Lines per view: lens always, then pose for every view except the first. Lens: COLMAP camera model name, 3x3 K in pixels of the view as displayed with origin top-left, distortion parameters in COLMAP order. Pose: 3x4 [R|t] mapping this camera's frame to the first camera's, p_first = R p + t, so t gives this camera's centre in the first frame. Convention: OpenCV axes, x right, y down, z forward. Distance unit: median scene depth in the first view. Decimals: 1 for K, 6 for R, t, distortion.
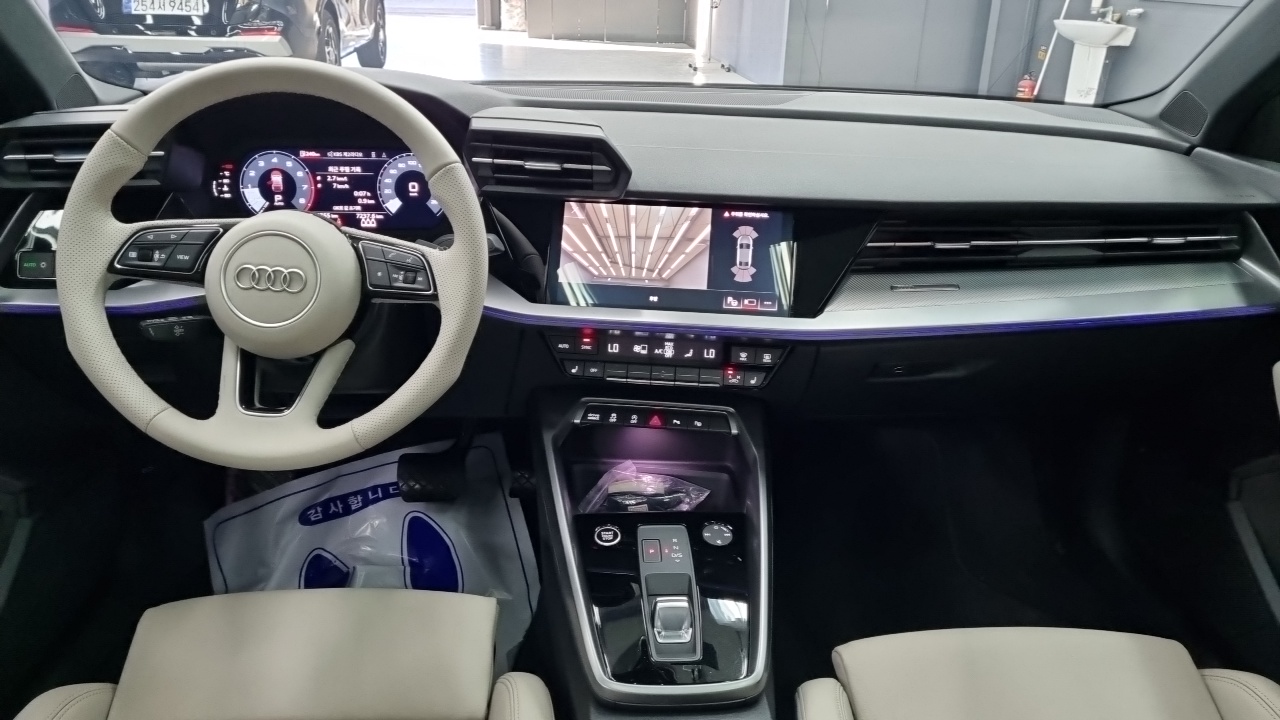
lens RADIAL K [[985.7, 0, 640.5], [0, 985.7, 344.1], [0, 0, 1]] dist [0.039569, -0.001293]
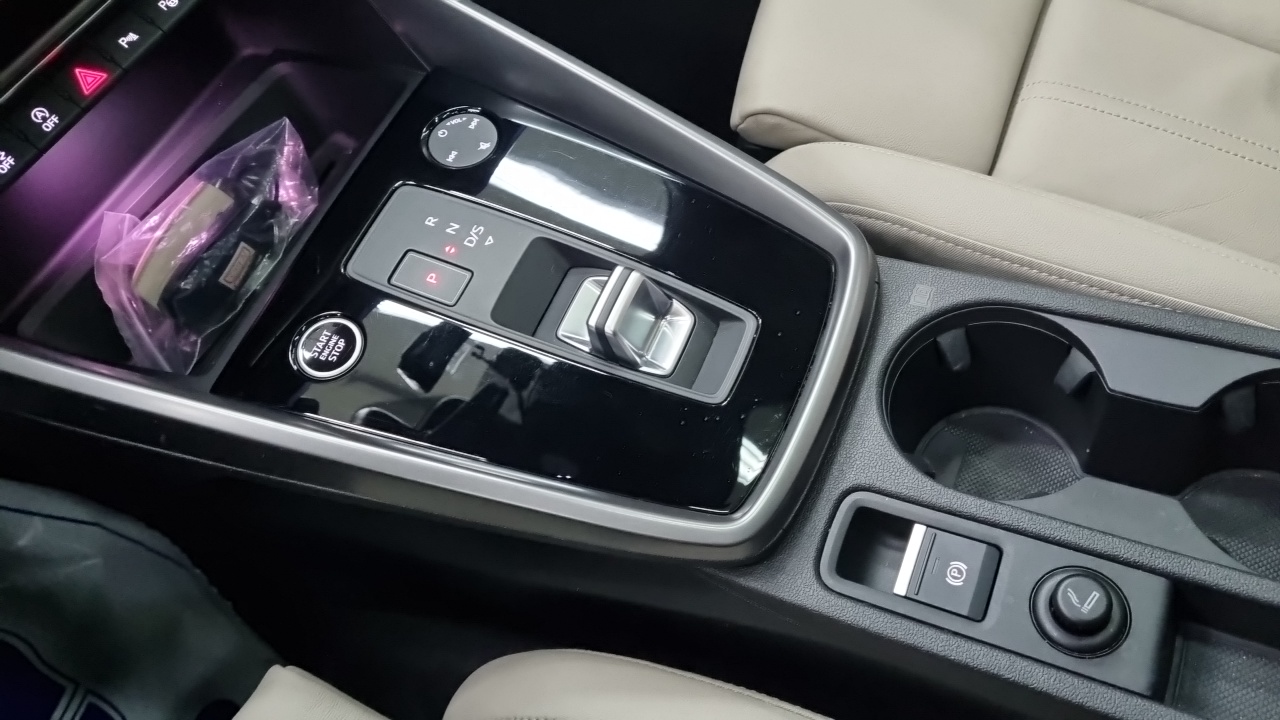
lens RADIAL K [[985.7, 0, 640.5], [0, 985.7, 344.1], [0, 0, 1]] dist [0.039569, -0.001293]
pose [[0.454614, -0.818959, 0.350189, -0.106400], [0.544577, 0.566689, 0.618304, 0.014804], [-0.704814, -0.090385, 0.703611, 0.585305]]
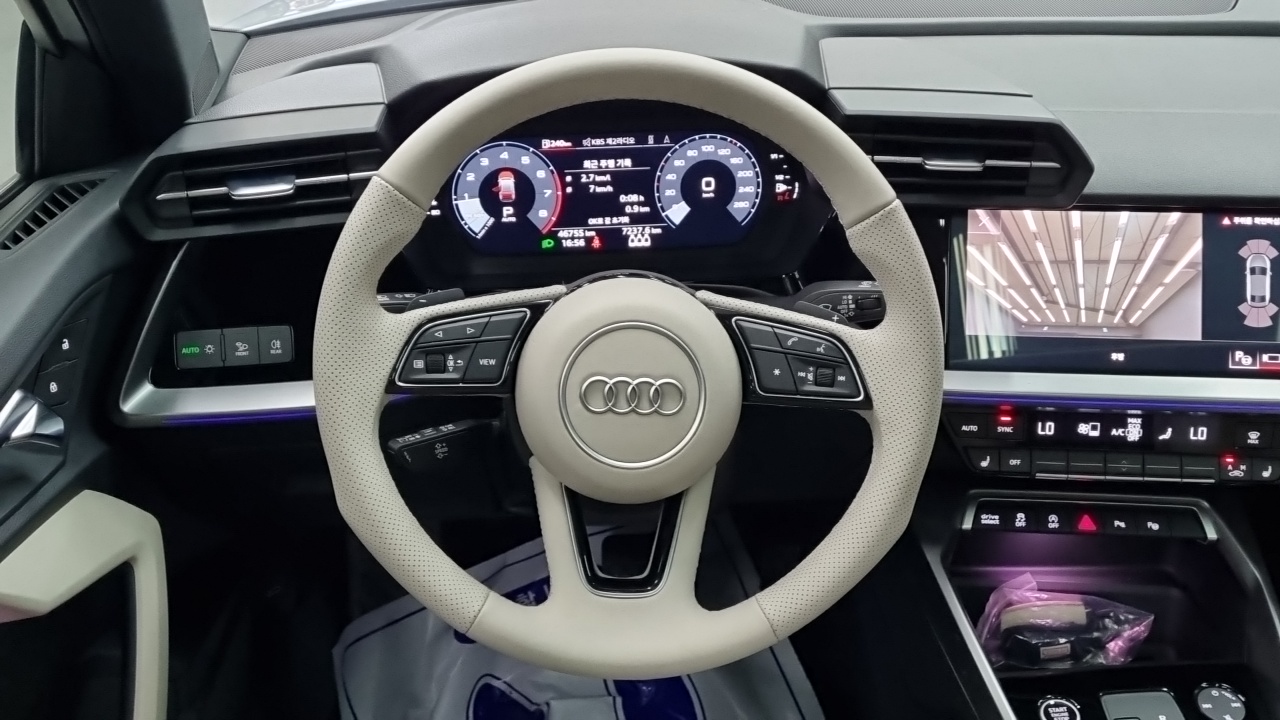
lens RADIAL K [[1446.5, 0, 640.7], [0, 1446.5, 345.4], [0, 0, 1]] dist [0.048634, -0.030412]
pose [[0.999205, -0.039419, -0.005981, -0.278690], [0.039792, 0.995334, 0.087898, -0.141557], [0.002488, -0.088066, 0.996112, 0.034534]]
